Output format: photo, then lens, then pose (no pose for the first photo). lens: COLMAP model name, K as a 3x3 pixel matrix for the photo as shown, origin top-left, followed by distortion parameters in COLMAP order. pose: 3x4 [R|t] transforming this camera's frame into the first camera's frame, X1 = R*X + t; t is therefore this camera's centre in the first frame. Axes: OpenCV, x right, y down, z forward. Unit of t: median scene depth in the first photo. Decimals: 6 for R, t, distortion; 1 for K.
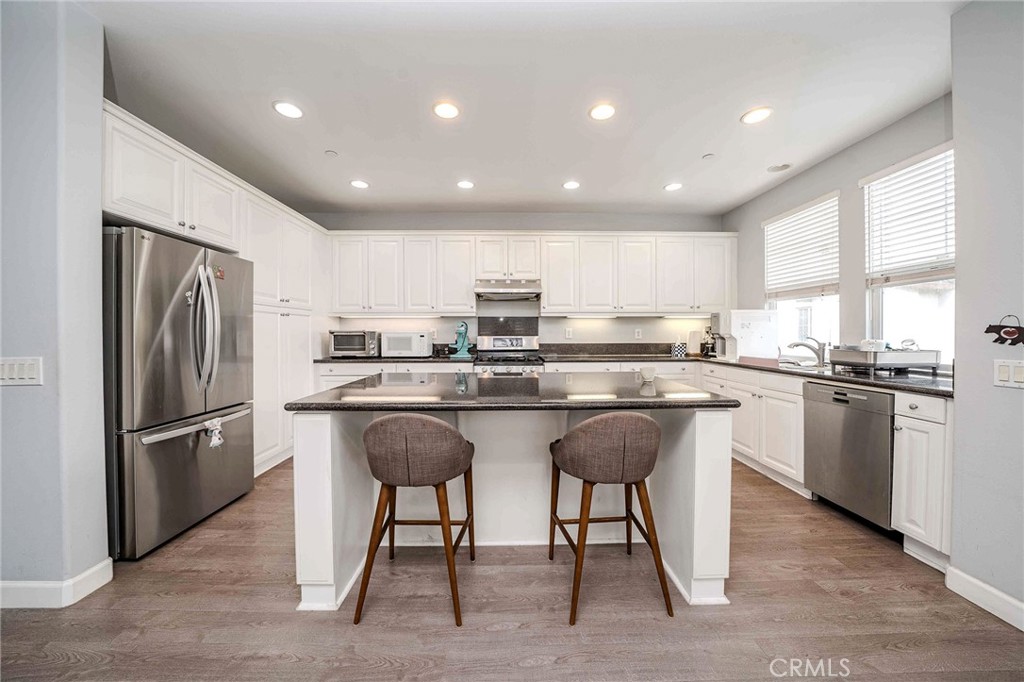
lens RADIAL K [[355.1, 0, 509.9], [0, 355.1, 336.4], [0, 0, 1]] dist [0.000286, 0.000051]
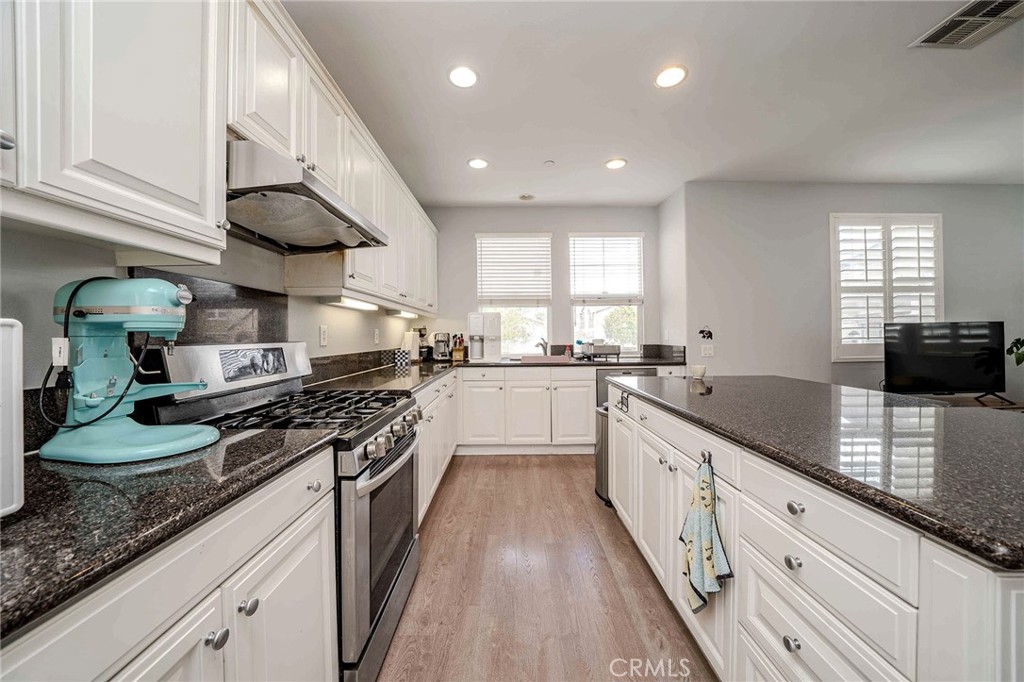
lens RADIAL K [[355.1, 0, 513.3], [0, 355.1, 336.6], [0, 0, 1]] dist [0.000286, 0.000051]
pose [[0.014203, -0.001690, 0.999898, -0.464256], [0.015278, 0.999882, 0.001473, -0.005838], [-0.999782, 0.015255, 0.014227, 1.095069]]
